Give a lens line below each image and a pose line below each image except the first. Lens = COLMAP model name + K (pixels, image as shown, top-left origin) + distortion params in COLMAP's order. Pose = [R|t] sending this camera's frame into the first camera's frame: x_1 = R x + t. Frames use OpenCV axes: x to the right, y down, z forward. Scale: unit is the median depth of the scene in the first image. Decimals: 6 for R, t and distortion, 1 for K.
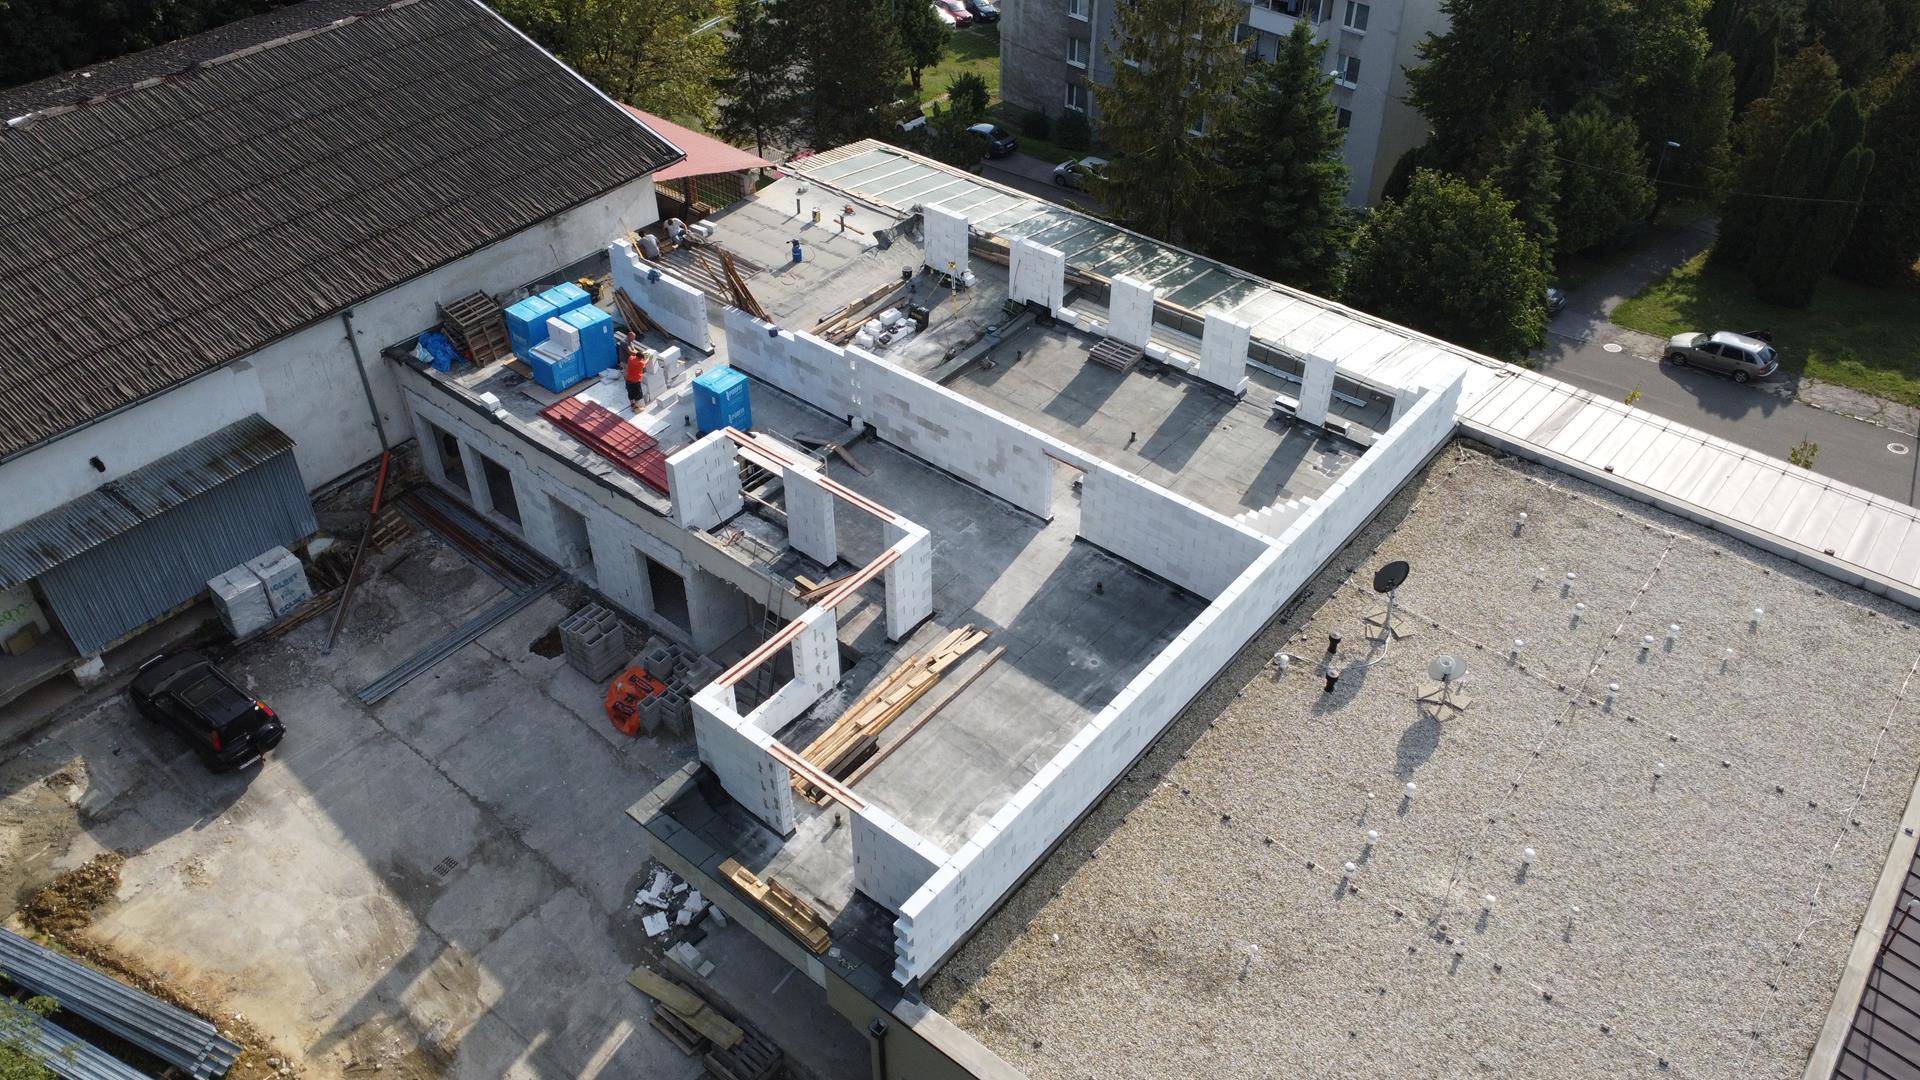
lens RADIAL K [[1437.3, 0, 968.4], [0, 1437.3, 532.2], [0, 0, 1]] dist [0.000069, 0.001612]
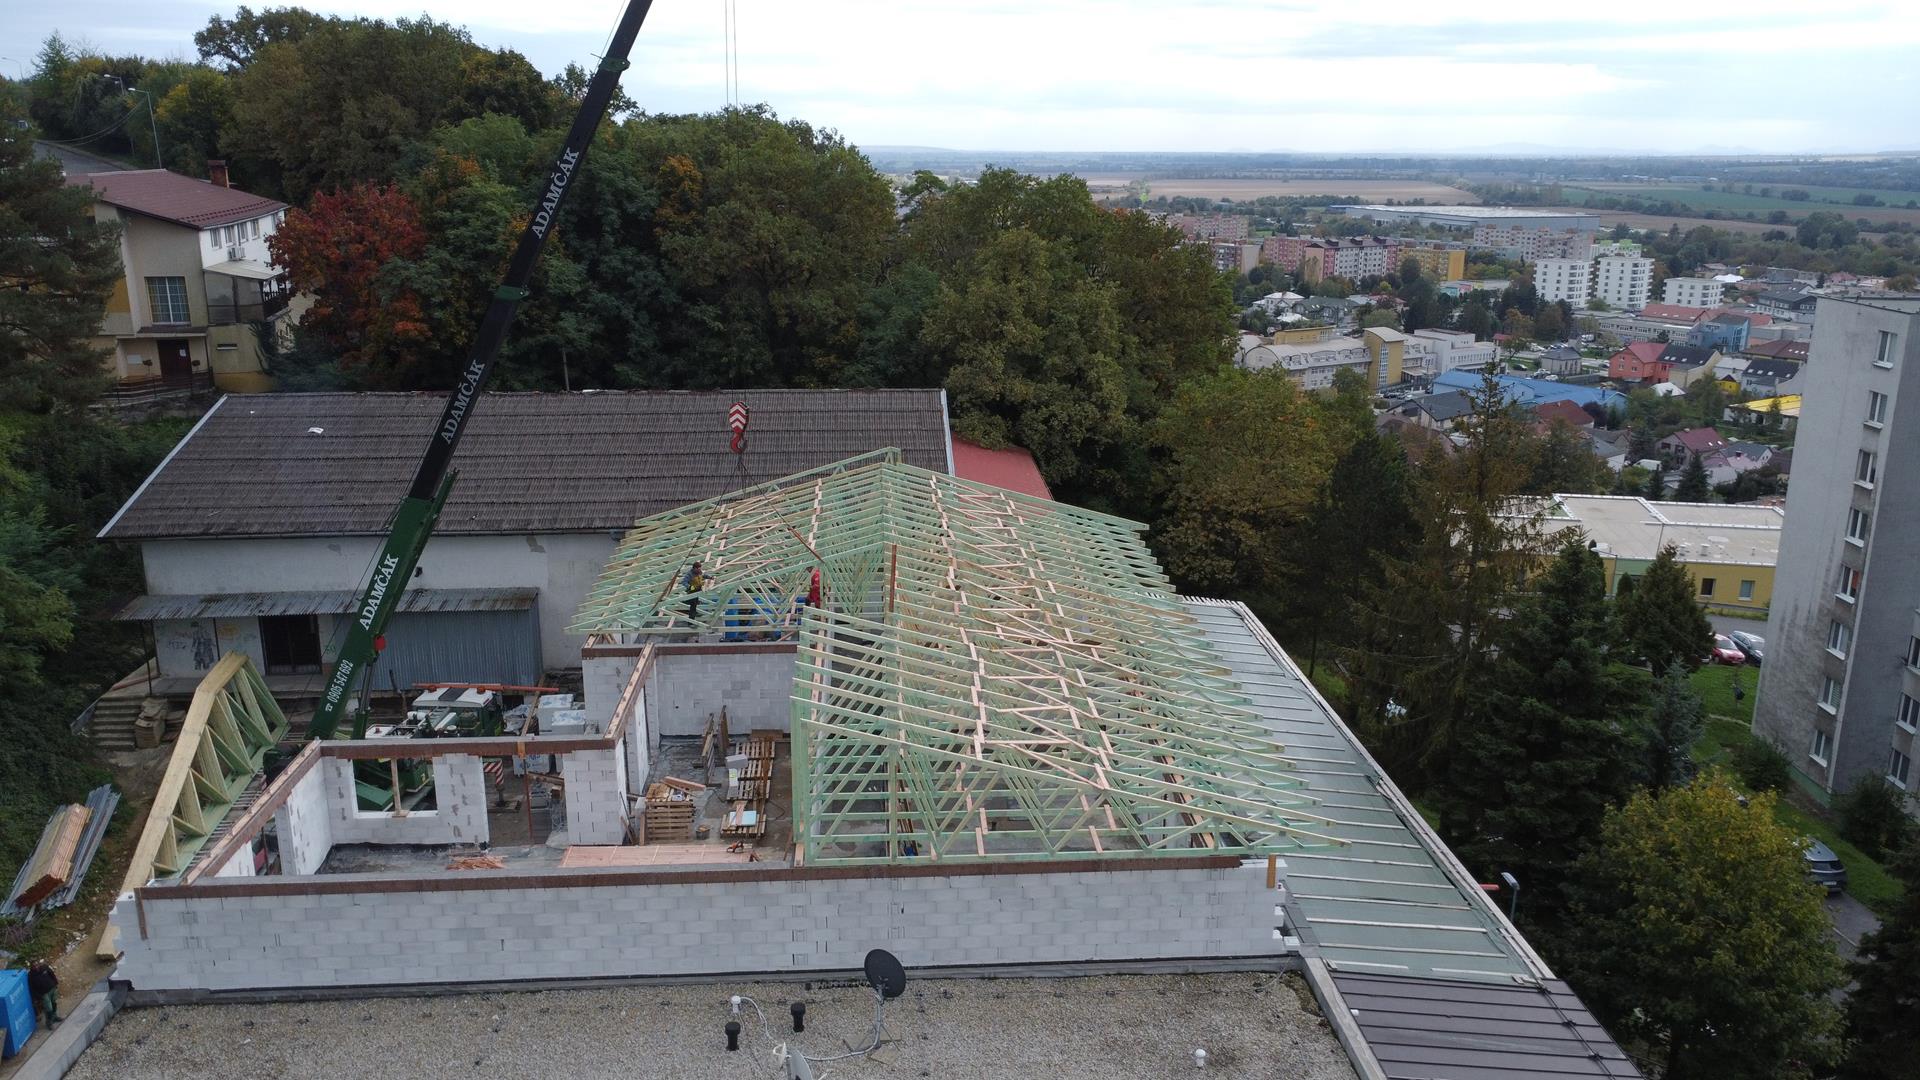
lens RADIAL K [[1438.7, 0, 967.9], [0, 1438.7, 532.6], [0, 0, 1]] dist [0.001880, 0.002373]
pose [[0.681851, 0.190906, -0.706141, 0.692295], [-0.463875, 0.859261, -0.215615, -0.023447], [0.565597, 0.474578, 0.674445, 0.300193]]
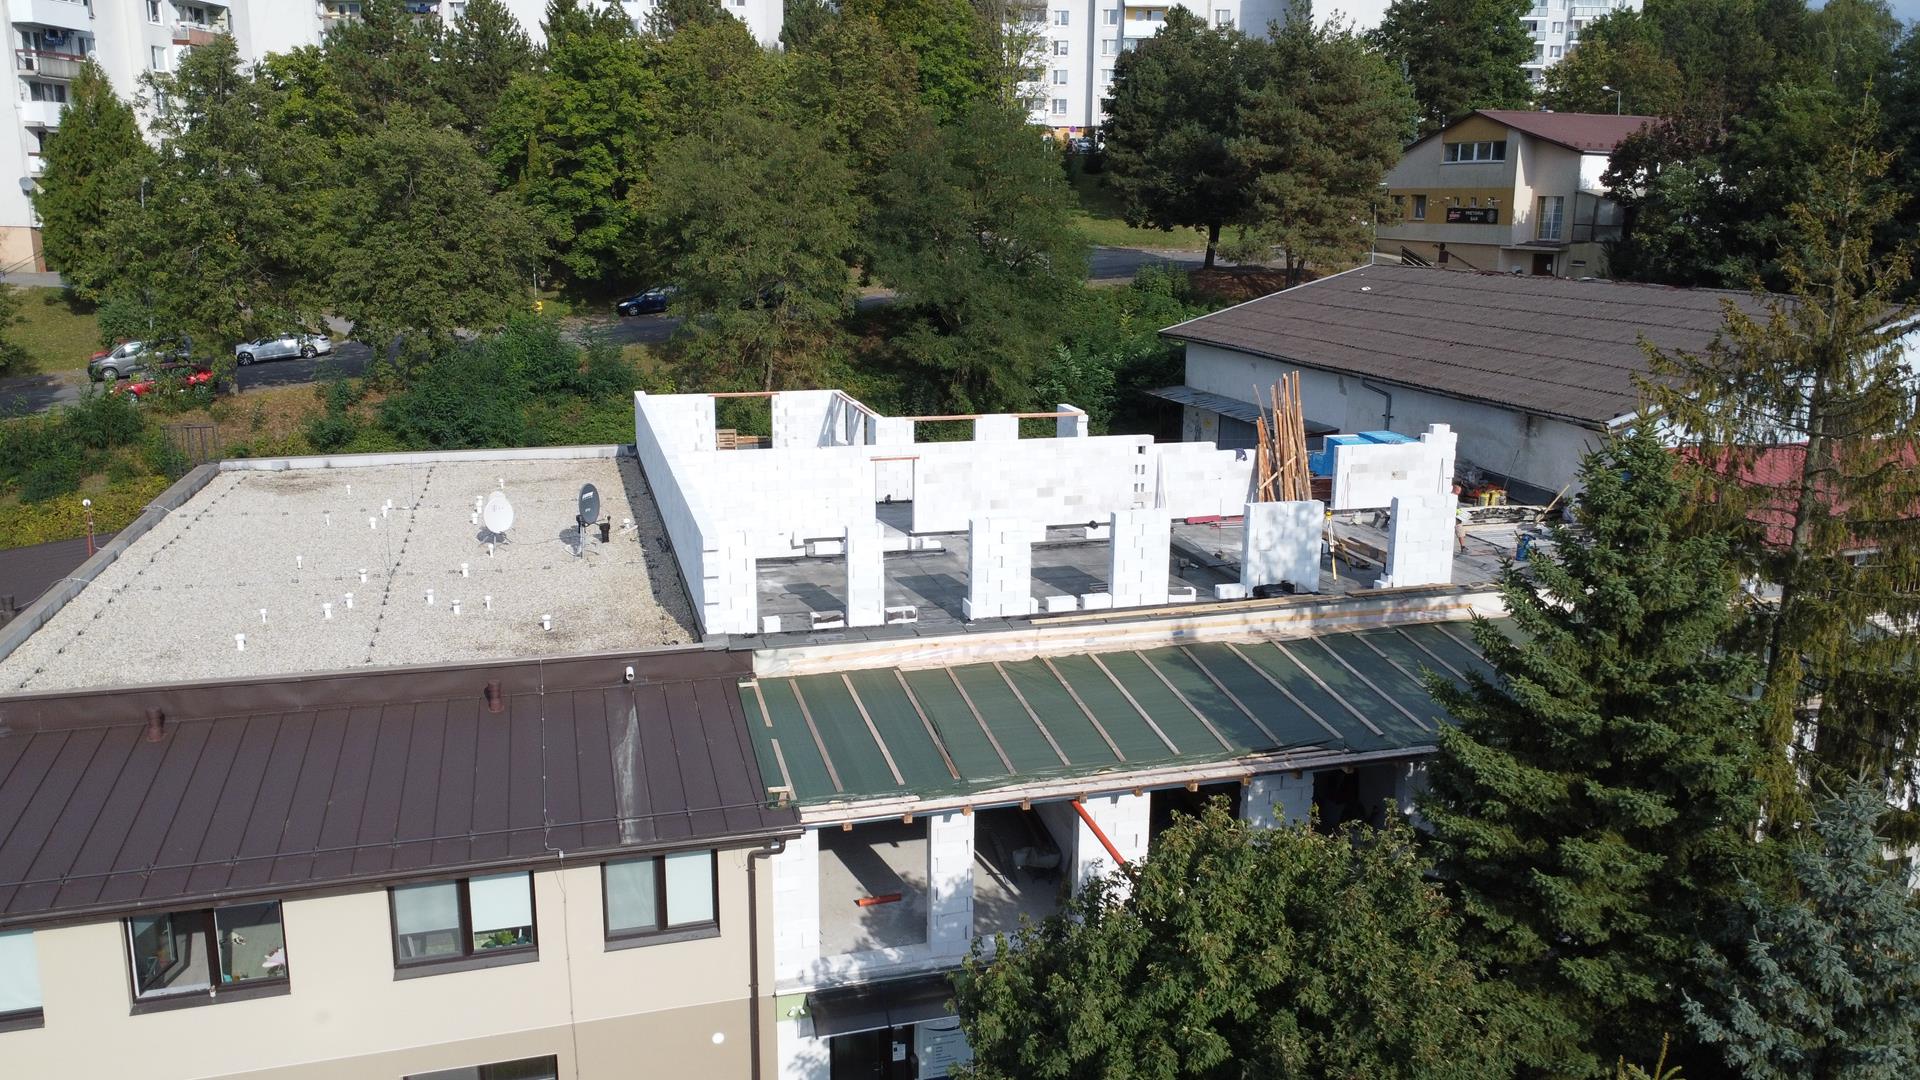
lens RADIAL K [[1437.3, 0, 968.4], [0, 1437.3, 532.2], [0, 0, 1]] dist [0.000069, 0.001612]
pose [[-0.569307, 0.176586, -0.802936, 0.811871], [-0.526498, 0.671796, 0.521048, -0.537323], [0.631419, 0.719381, -0.289486, 1.226723]]
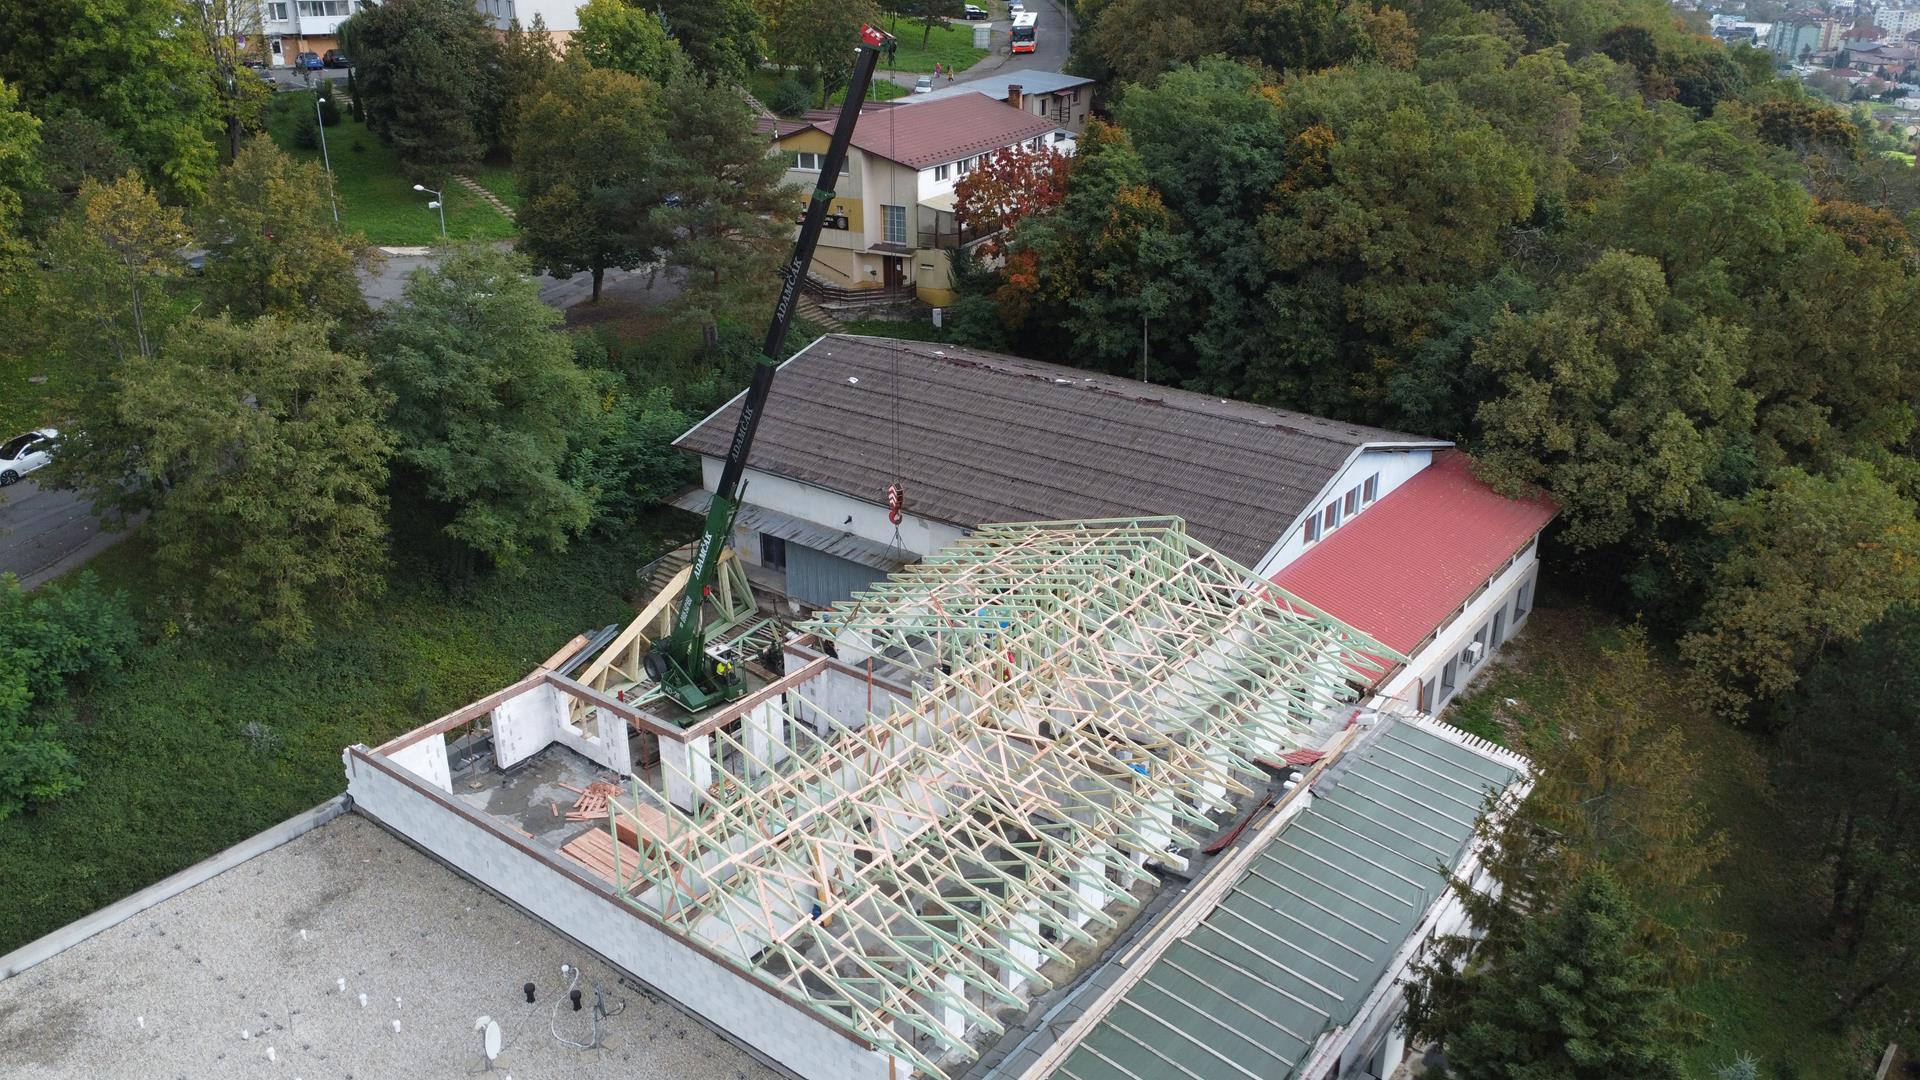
lens RADIAL K [[1437.3, 0, 968.4], [0, 1437.3, 532.2], [0, 0, 1]] dist [0.000069, 0.001612]
pose [[0.032544, 0.381092, -0.923964, 0.948182], [-0.629590, 0.725800, 0.277183, -0.564755], [0.776246, 0.572698, 0.263552, 0.597395]]
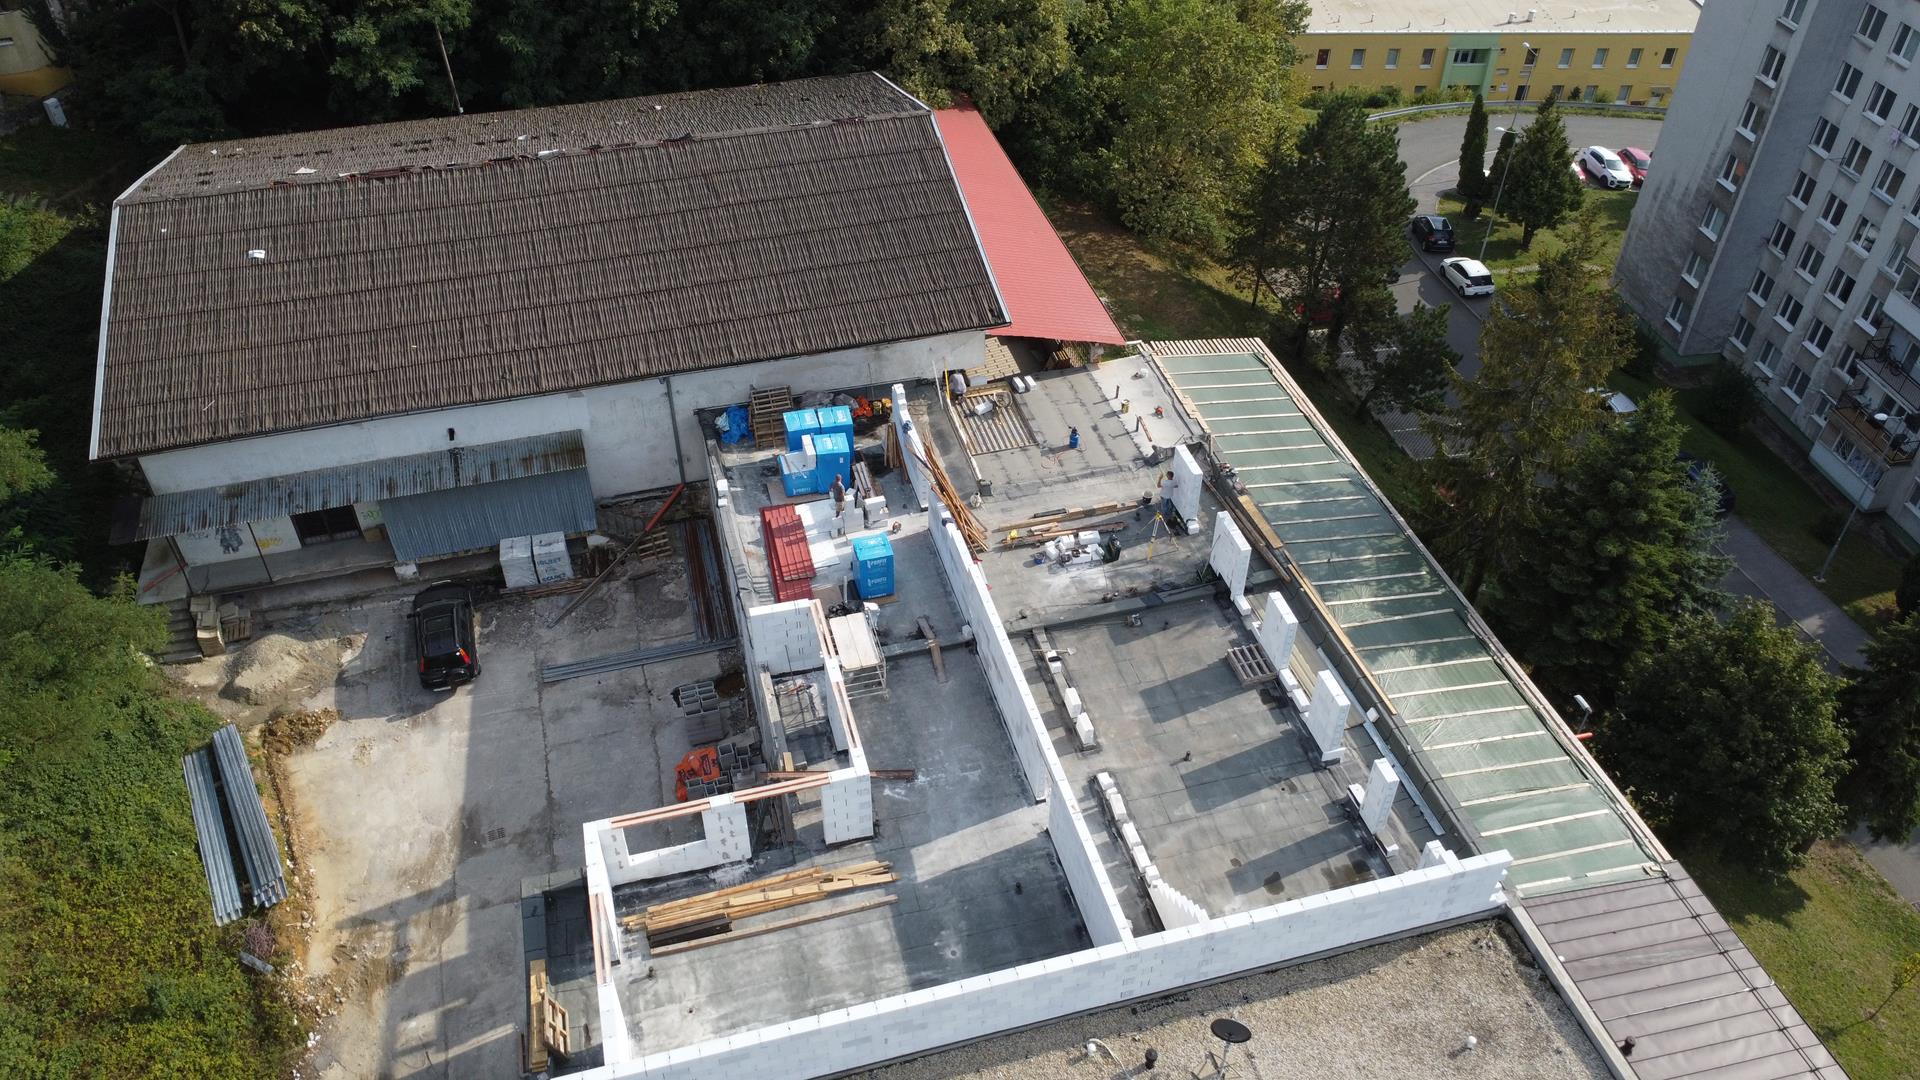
lens RADIAL K [[1436.8, 0, 968.1], [0, 1436.8, 530.7], [0, 0, 1]] dist [0.002184, -0.003820]
pose [[0.816242, 0.379985, -0.435155, 0.362351], [-0.370665, 0.922226, 0.110029, -0.262346], [0.443121, 0.071487, 0.893607, 0.026323]]
